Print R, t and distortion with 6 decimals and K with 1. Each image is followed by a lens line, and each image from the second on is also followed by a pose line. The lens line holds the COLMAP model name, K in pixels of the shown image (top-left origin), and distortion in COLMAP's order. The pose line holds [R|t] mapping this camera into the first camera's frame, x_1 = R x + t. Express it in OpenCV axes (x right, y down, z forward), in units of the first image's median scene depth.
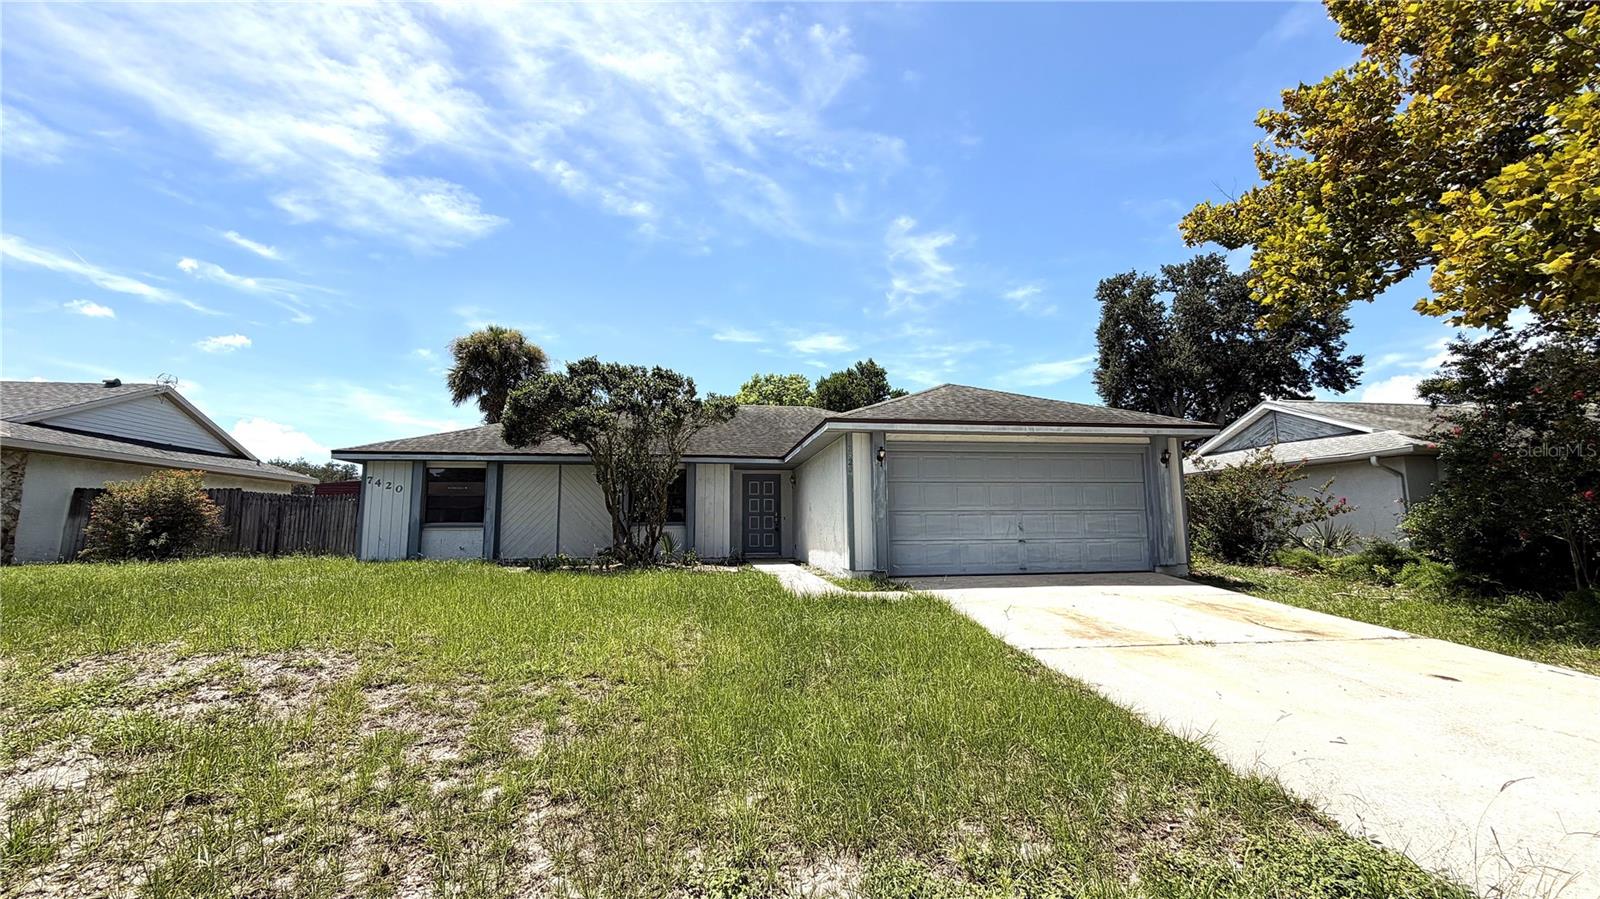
lens RADIAL K [[635.2, 0, 793.9], [0, 635.2, 449.7], [0, 0, 1]] dist [-0.000147, -0.000044]
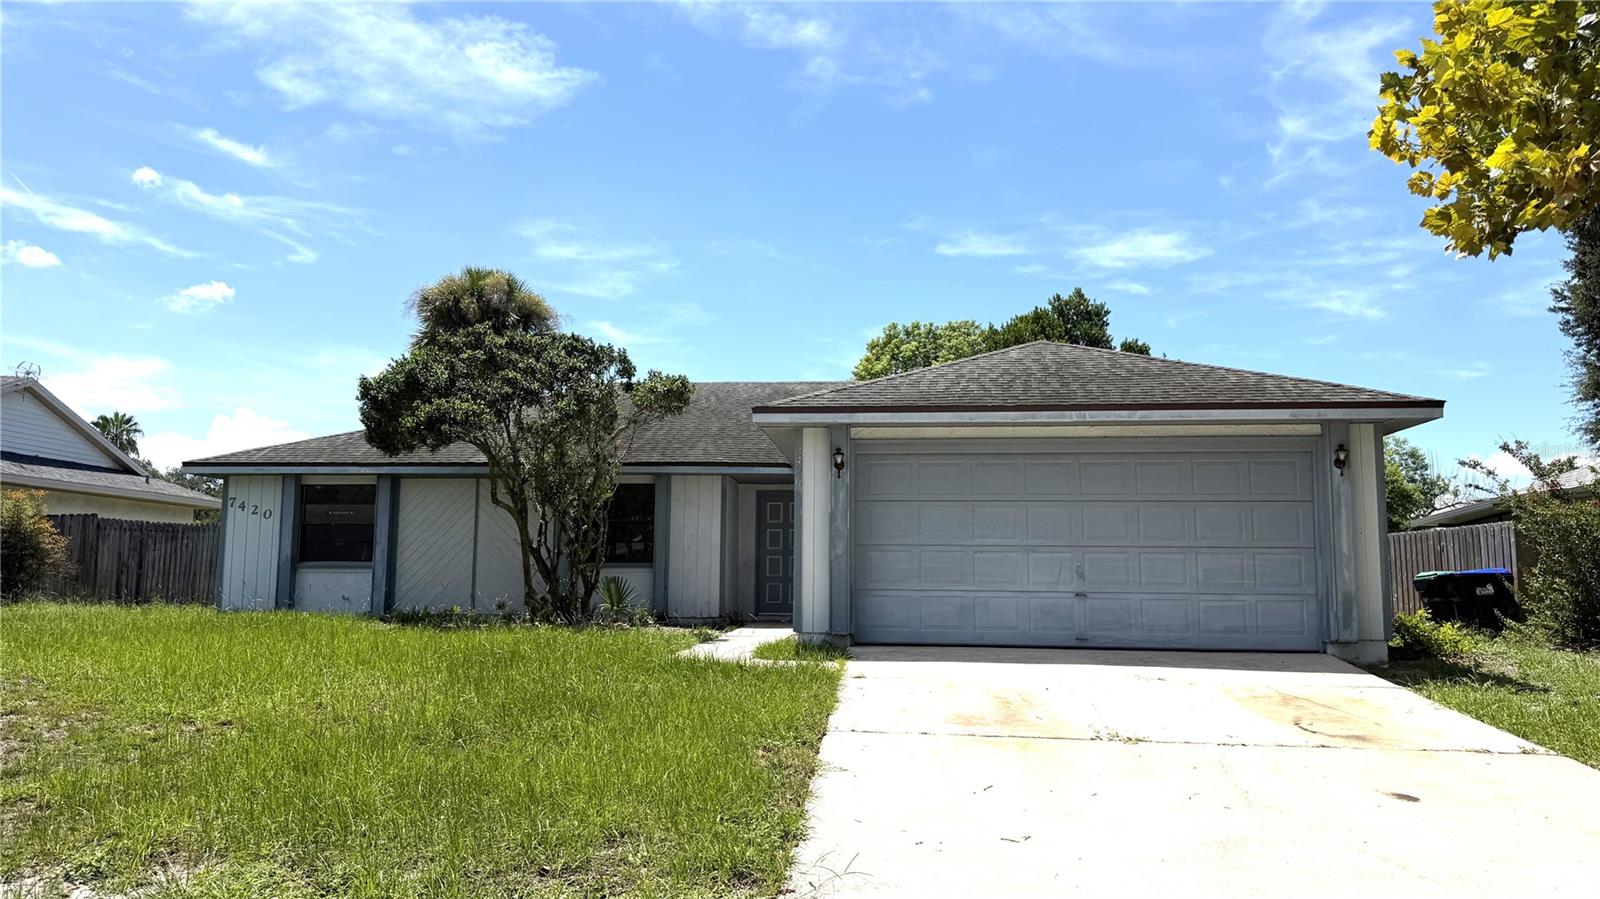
lens RADIAL K [[1128.2, 0, 829.1], [0, 1128.2, 452.9], [0, 0, 1]] dist [0.099205, -0.143565]
pose [[0.971643, -0.013590, -0.236061, 0.303499], [0.014710, 0.999887, 0.002985, -0.002327], [0.235994, -0.006373, 0.971734, -0.113876]]
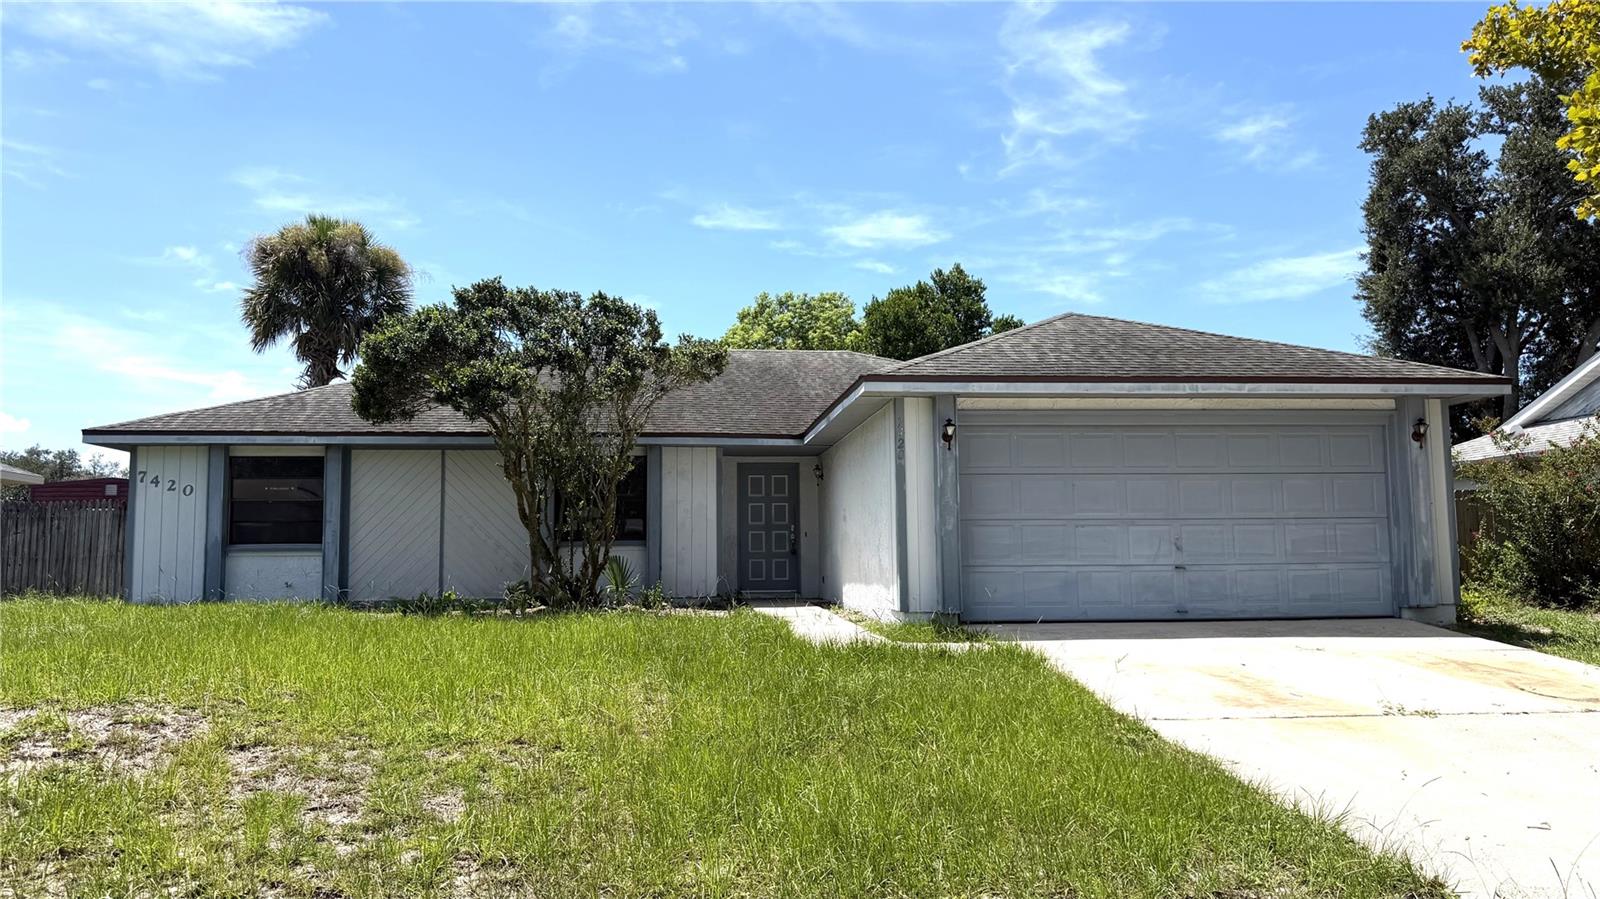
lens RADIAL K [[1122.0, 0, 798.3], [0, 1122.0, 446.2], [0, 0, 1]] dist [0.119486, -0.196408]
pose [[0.999377, -0.007165, -0.034557, 0.018486], [0.008004, 0.999676, 0.024181, -0.004309], [0.034373, -0.024443, 0.999110, -0.100907]]
